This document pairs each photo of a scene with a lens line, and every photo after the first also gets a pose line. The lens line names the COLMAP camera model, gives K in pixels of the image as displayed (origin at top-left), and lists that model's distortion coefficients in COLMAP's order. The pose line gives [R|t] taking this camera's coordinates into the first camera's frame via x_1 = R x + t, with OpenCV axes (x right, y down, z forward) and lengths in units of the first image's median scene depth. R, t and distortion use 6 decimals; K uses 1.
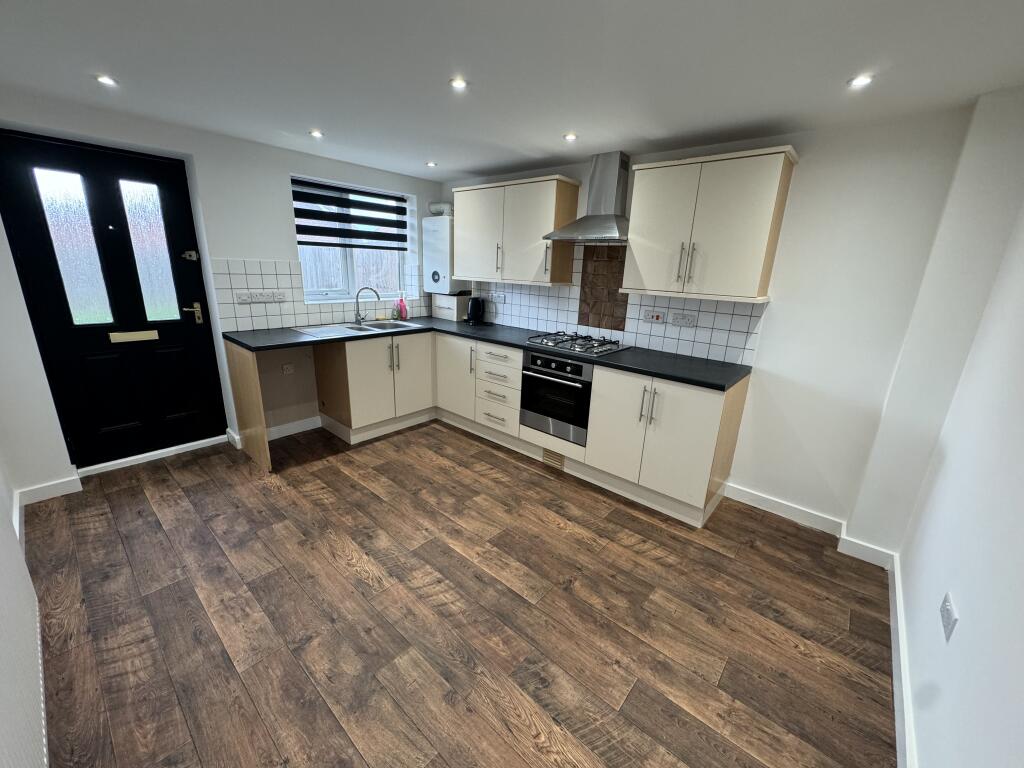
lens RADIAL K [[408.3, 0, 516.2], [0, 408.3, 384.4], [0, 0, 1]] dist [-0.002384, -0.000414]
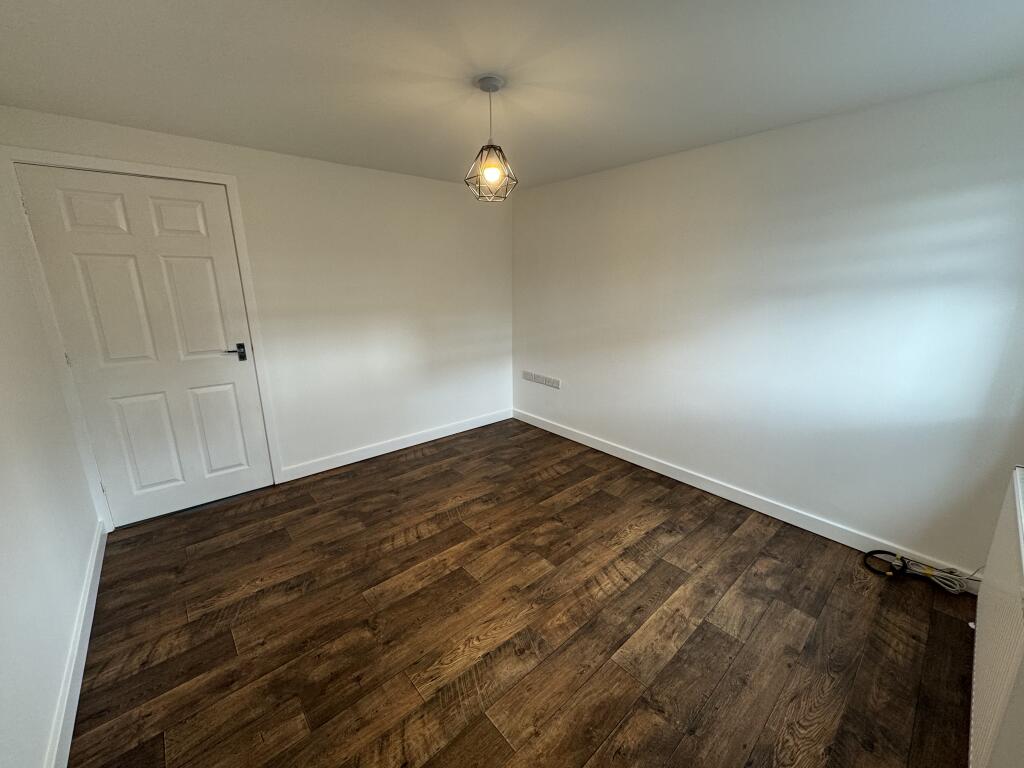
lens RADIAL K [[408.3, 0, 513.9], [0, 408.3, 380.3], [0, 0, 1]] dist [-0.002384, -0.000414]
pose [[-0.139764, 0.196826, -0.970425, 0.891846], [-0.279251, 0.932428, 0.229338, -0.321911], [0.949992, 0.303046, -0.075356, 1.267693]]
